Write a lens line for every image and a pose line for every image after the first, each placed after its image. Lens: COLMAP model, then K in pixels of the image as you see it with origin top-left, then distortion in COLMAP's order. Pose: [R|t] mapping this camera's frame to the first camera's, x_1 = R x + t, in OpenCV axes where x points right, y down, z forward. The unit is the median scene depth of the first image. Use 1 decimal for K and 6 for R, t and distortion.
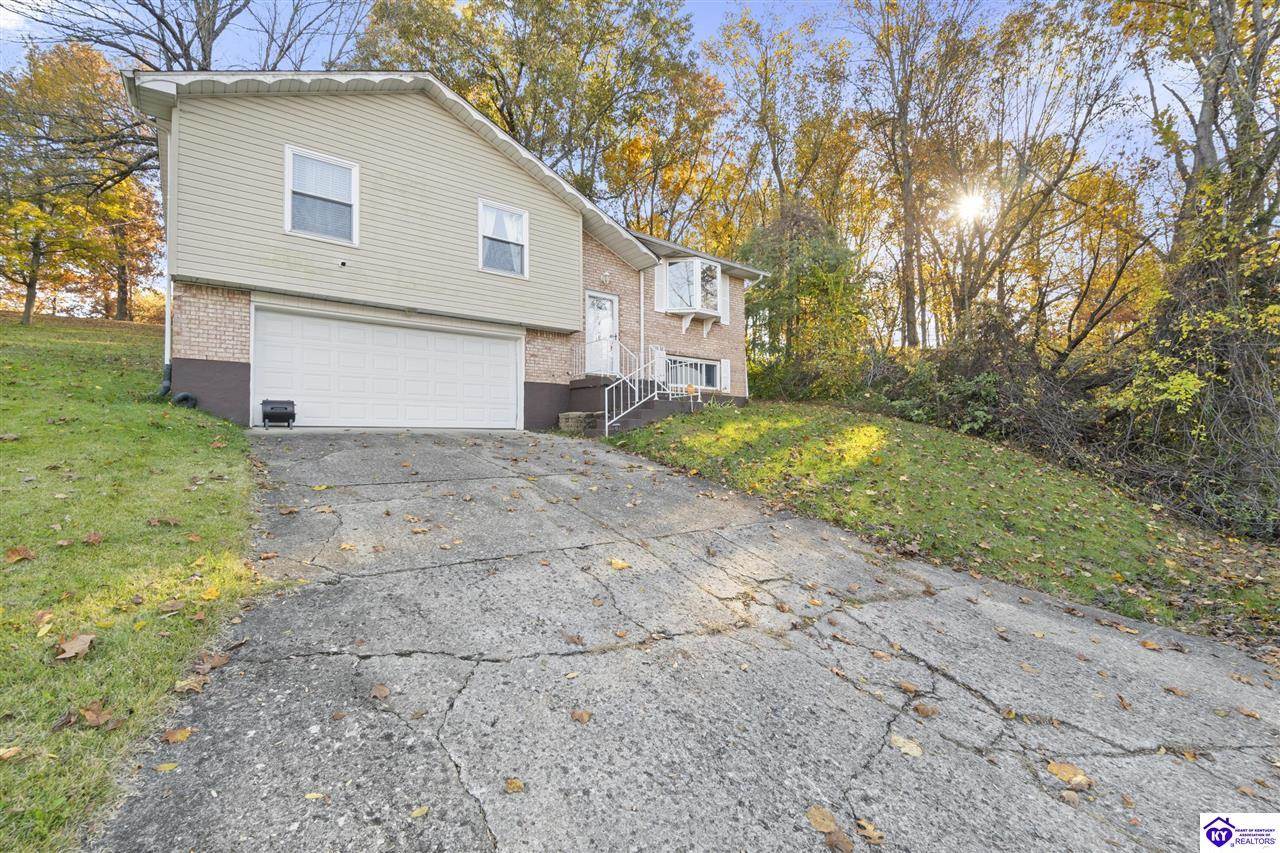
lens RADIAL K [[554.7, 0, 635.2], [0, 554.7, 429.6], [0, 0, 1]] dist [-0.005099, 0.001182]
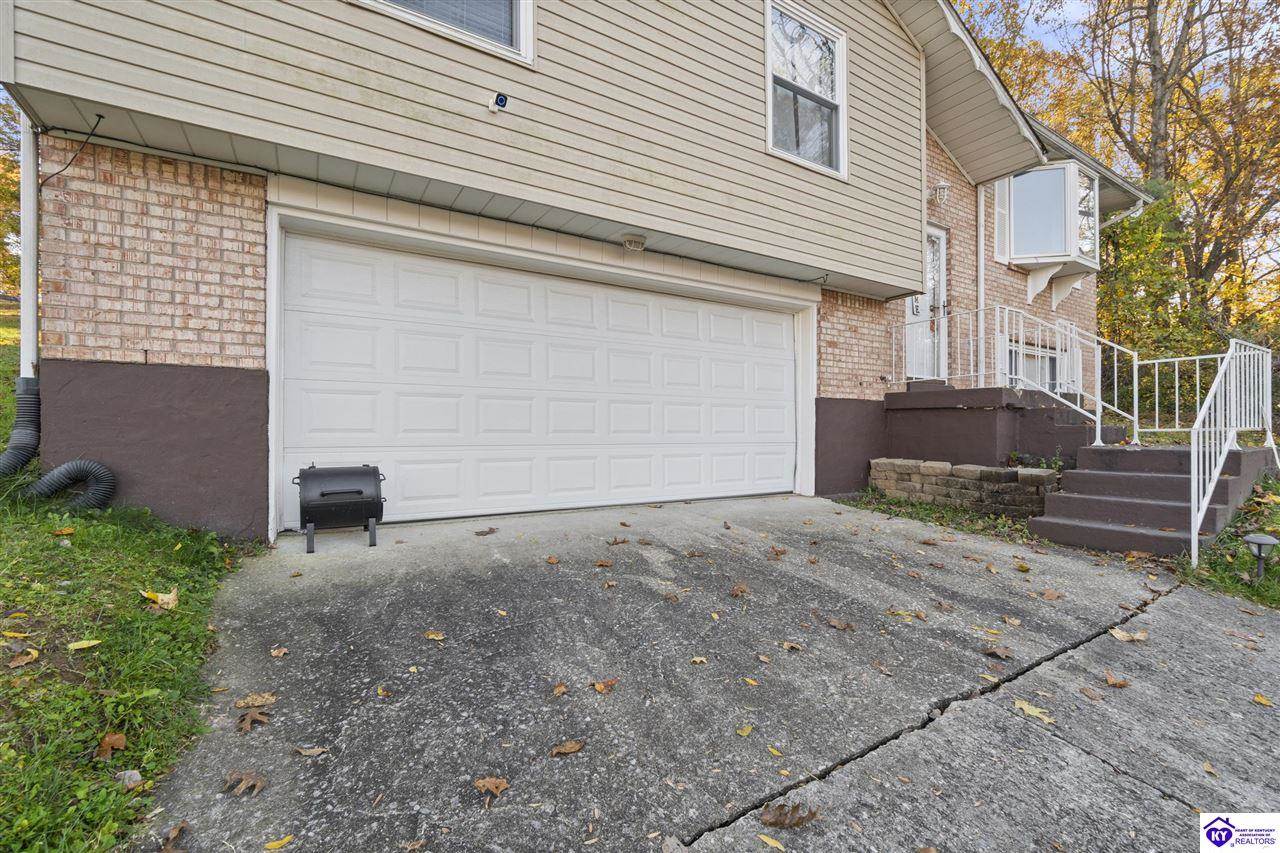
lens RADIAL K [[554.7, 0, 628.2], [0, 554.7, 433.3], [0, 0, 1]] dist [-0.005099, 0.001182]
pose [[0.993292, 0.002647, -0.115599, -0.320635], [-0.000665, 0.999852, 0.017183, -0.065615], [0.115627, -0.016991, 0.993147, 0.511915]]
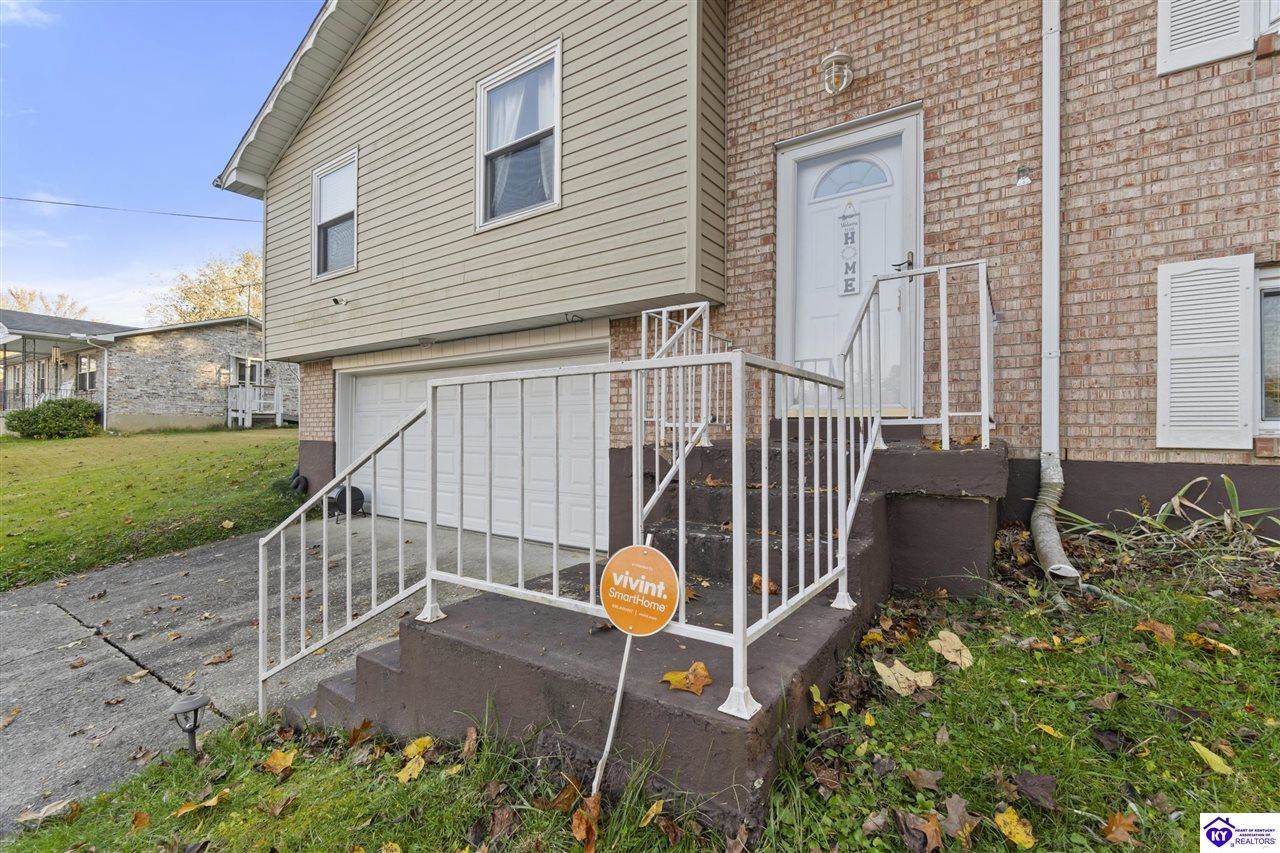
lens RADIAL K [[554.7, 0, 633.0], [0, 554.7, 428.3], [0, 0, 1]] dist [-0.005099, 0.001182]
pose [[0.293679, 0.001858, -0.955902, 0.215170], [0.016379, 0.999842, 0.006976, -0.107936], [0.955764, -0.017706, 0.293602, 0.928238]]
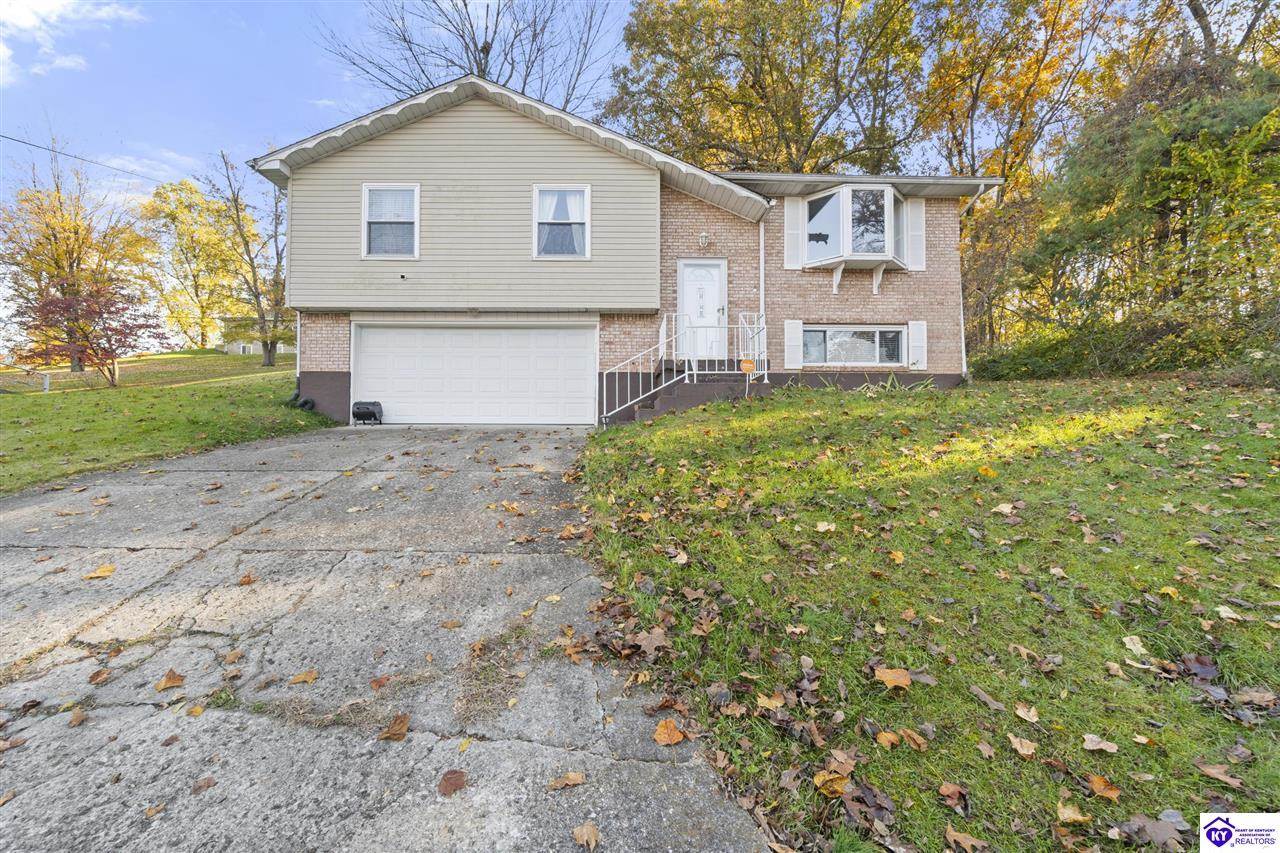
lens RADIAL K [[554.7, 0, 621.9], [0, 554.7, 428.2], [0, 0, 1]] dist [-0.005099, 0.001182]
pose [[0.791074, -0.006816, -0.611683, 0.402079], [0.006945, 0.999974, -0.002162, 0.007982], [0.611682, -0.002538, 0.791100, 0.313799]]
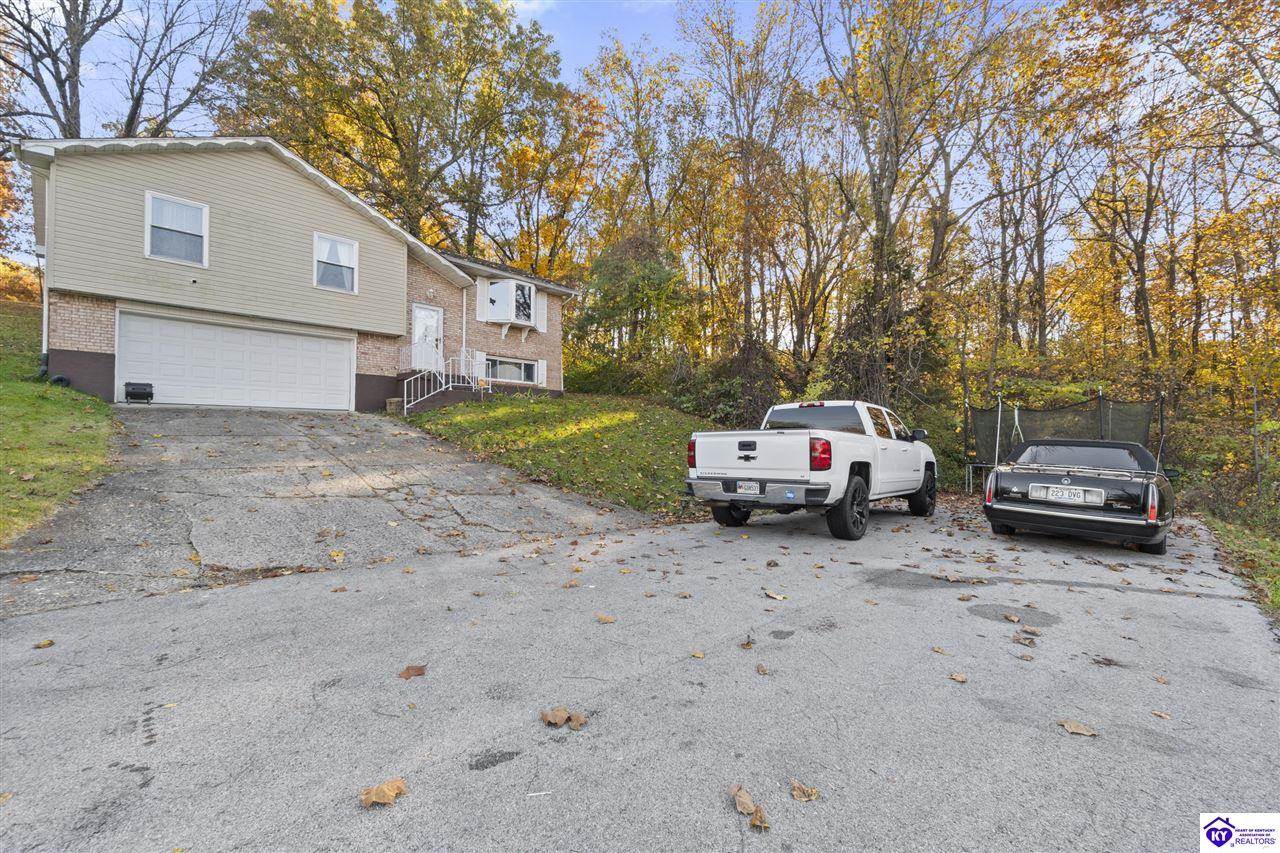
lens RADIAL K [[554.7, 0, 638.0], [0, 554.7, 430.6], [0, 0, 1]] dist [-0.005099, 0.001182]
pose [[0.989849, 0.015038, 0.141328, 0.277768], [-0.016846, 0.999791, 0.011608, 0.020374], [-0.141124, -0.013871, 0.989895, -0.377903]]
